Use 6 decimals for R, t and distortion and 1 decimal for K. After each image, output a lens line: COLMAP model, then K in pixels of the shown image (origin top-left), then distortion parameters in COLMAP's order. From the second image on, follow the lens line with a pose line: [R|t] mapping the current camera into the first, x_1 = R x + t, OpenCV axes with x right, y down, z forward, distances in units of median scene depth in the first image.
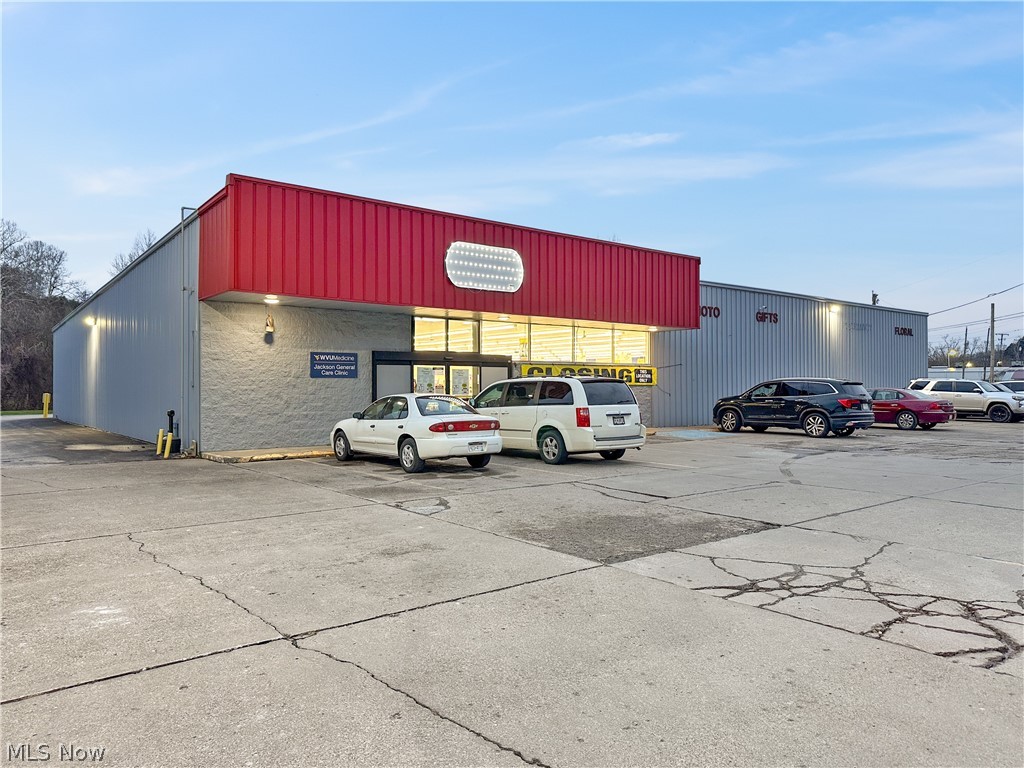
lens RADIAL K [[715.1, 0, 510.6], [0, 715.1, 380.5], [0, 0, 1]] dist [0.008751, -0.004703]
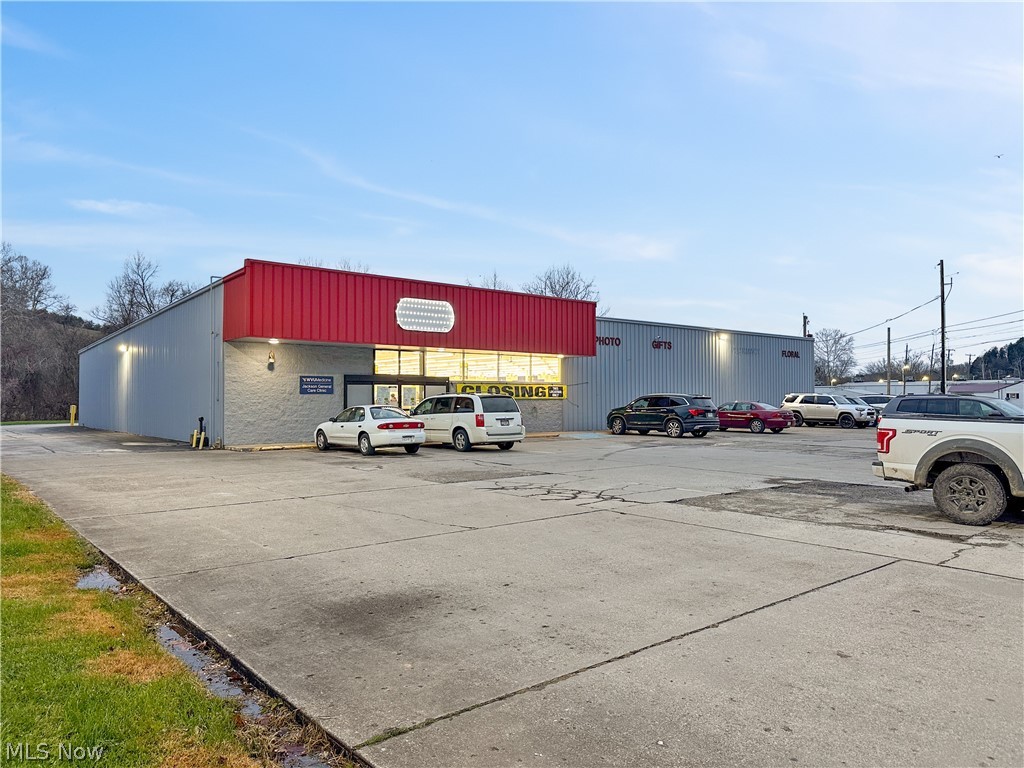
lens RADIAL K [[715.1, 0, 512.7], [0, 715.1, 387.9], [0, 0, 1]] dist [0.008751, -0.004703]
pose [[0.999617, 0.000769, 0.027669, 0.085343], [-0.000579, 0.999976, -0.006866, -0.005522], [-0.027674, 0.006847, 0.999594, -0.356617]]
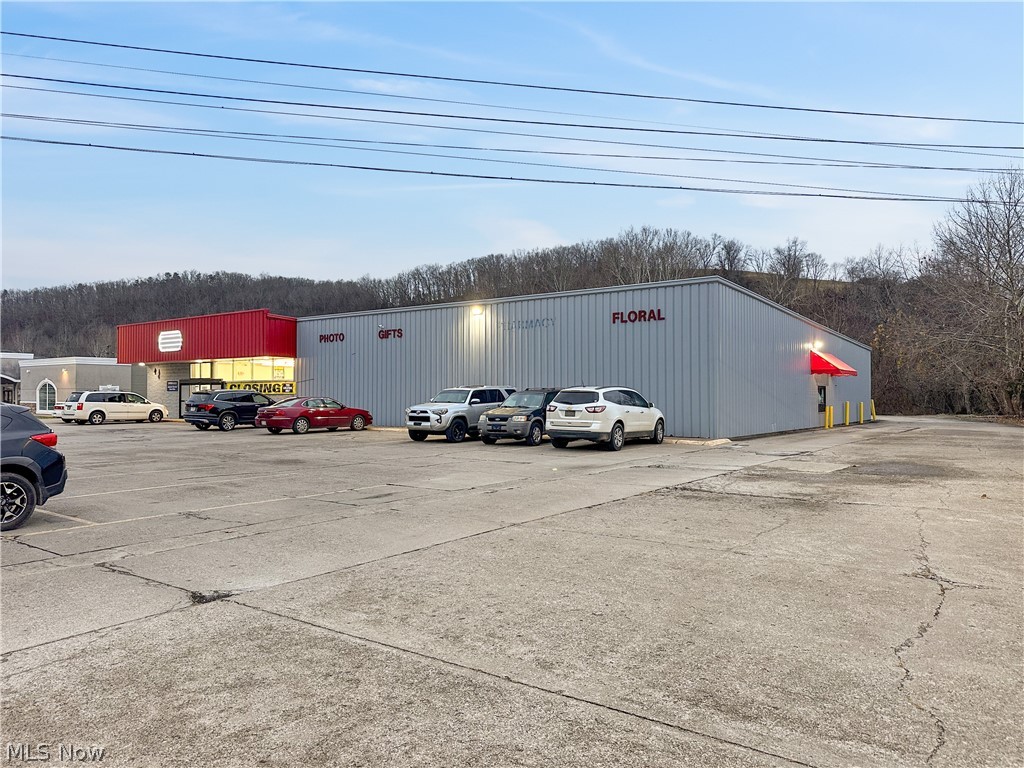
lens RADIAL K [[715.1, 0, 514.2], [0, 715.1, 387.4], [0, 0, 1]] dist [0.008751, -0.004703]
pose [[0.283015, -0.007366, -0.959087, 2.111637], [0.007813, 0.999955, -0.005375, 0.005179], [0.959084, -0.005972, 0.283060, 1.226820]]
